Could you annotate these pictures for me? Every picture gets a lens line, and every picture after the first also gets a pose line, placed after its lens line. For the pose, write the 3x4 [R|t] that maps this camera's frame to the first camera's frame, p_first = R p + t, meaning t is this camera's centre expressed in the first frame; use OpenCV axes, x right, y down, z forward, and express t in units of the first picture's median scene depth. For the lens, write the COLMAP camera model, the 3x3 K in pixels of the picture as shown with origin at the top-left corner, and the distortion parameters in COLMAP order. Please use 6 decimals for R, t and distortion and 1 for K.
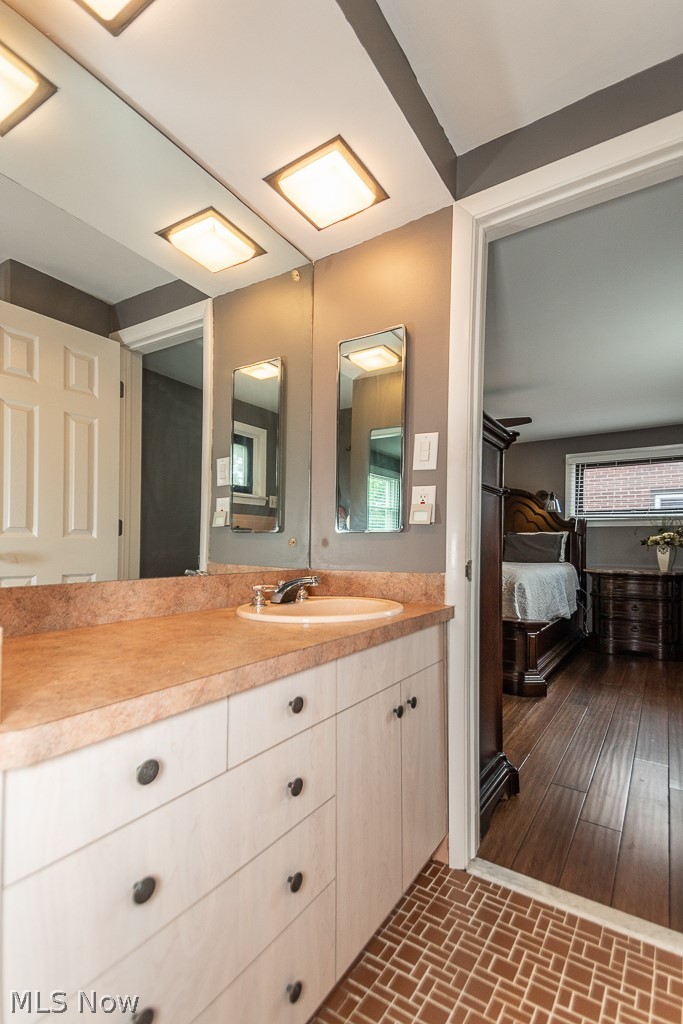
lens RADIAL K [[481.6, 0, 341.9], [0, 481.6, 539.6], [0, 0, 1]] dist [0.001854, 0.000181]
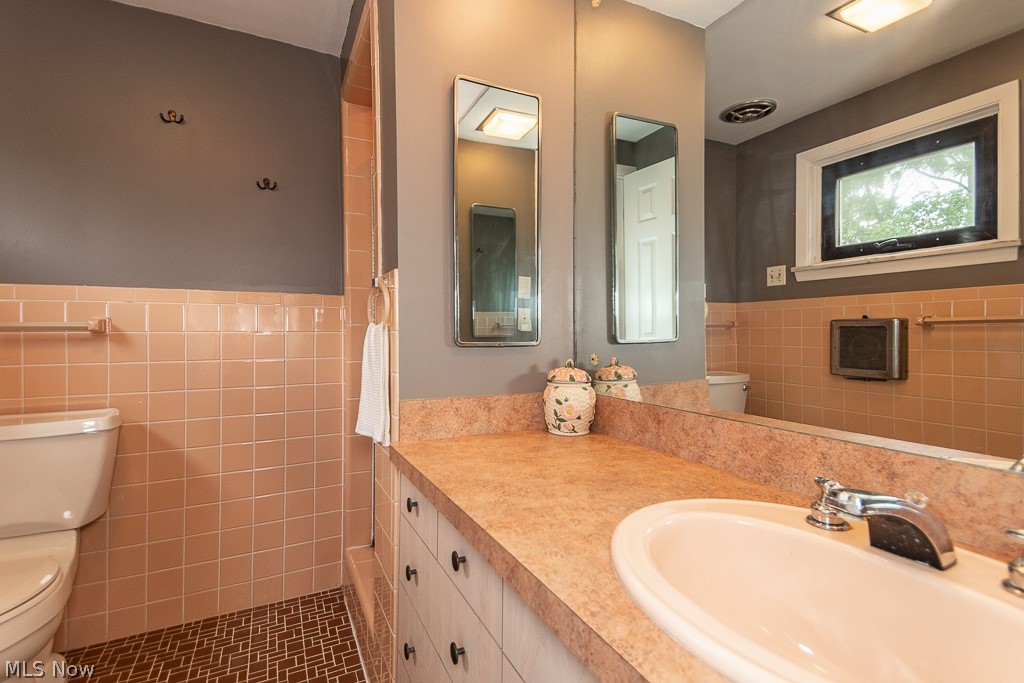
lens RADIAL K [[481.6, 0, 511.7], [0, 481.6, 335.8], [0, 0, 1]] dist [0.001854, 0.000181]
pose [[-0.493370, -0.019465, -0.869602, 0.491551], [-0.012110, 0.999806, -0.015509, -0.041425], [0.869735, 0.002879, -0.493510, 1.222230]]
